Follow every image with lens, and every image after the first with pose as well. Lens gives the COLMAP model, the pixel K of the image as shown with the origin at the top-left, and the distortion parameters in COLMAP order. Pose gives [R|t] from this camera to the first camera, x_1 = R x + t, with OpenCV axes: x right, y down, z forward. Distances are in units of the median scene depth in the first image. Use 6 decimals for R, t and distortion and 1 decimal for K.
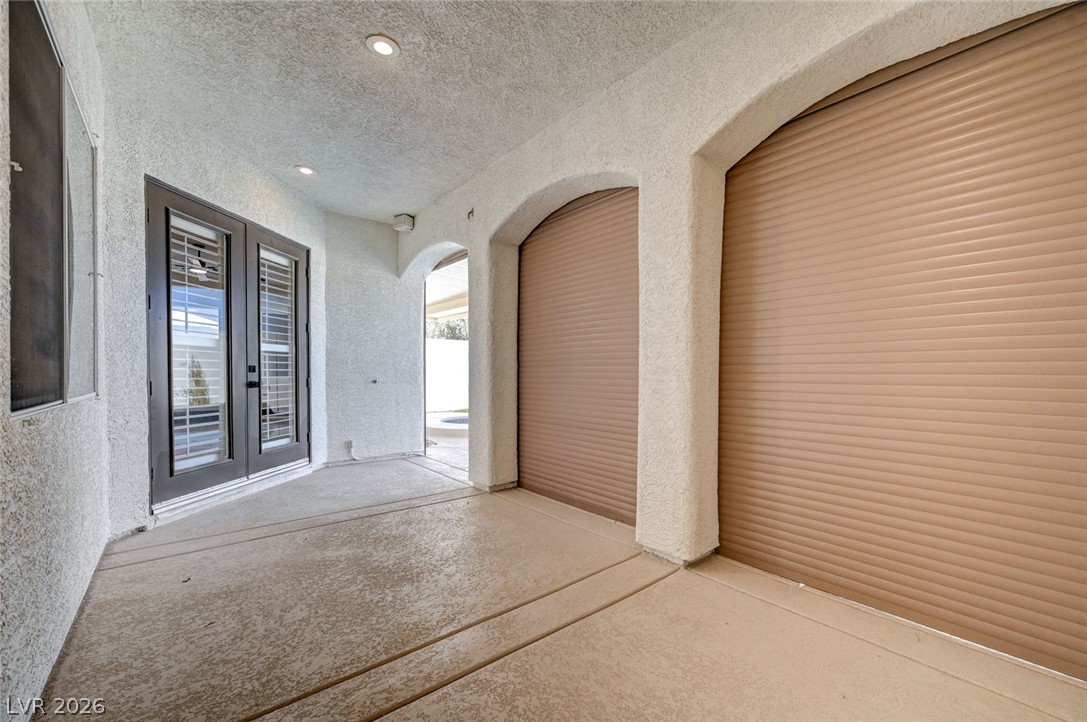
lens RADIAL K [[434.1, 0, 555.3], [0, 434.1, 379.1], [0, 0, 1]] dist [0.000068, -0.000058]
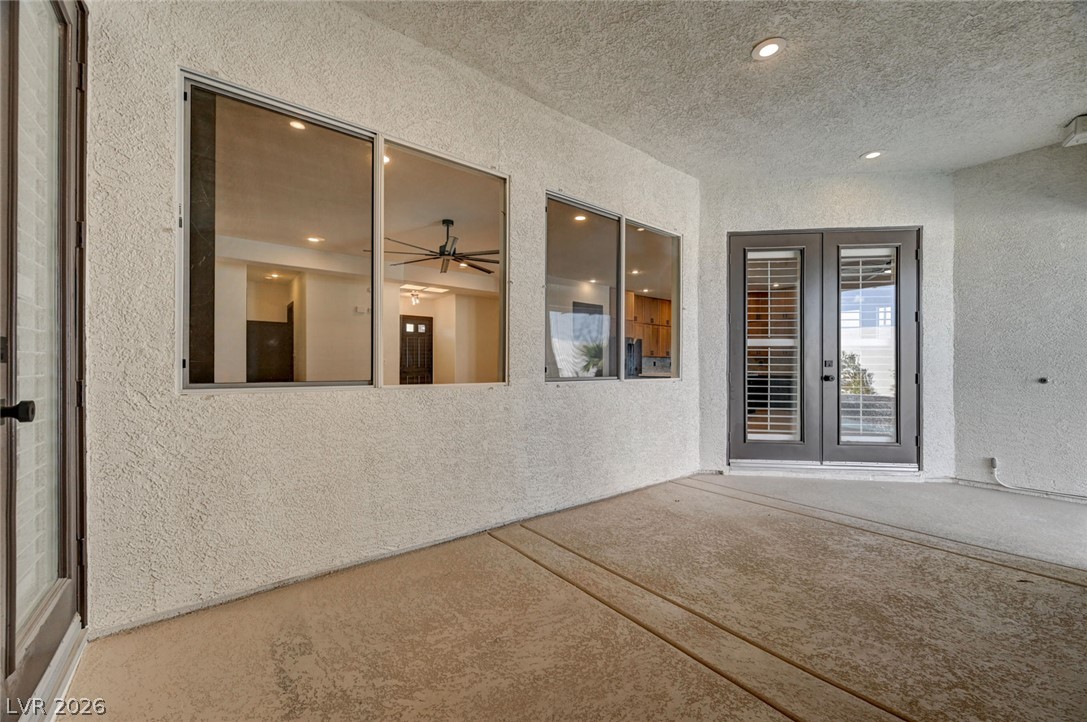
lens RADIAL K [[434.1, 0, 542.8], [0, 434.1, 362.1], [0, 0, 1]] dist [0.000068, -0.000058]
pose [[-0.038348, -0.016097, -0.999135, 0.452759], [-0.018606, 0.999708, -0.015392, 0.002977], [0.999091, 0.018000, -0.038637, 0.364310]]
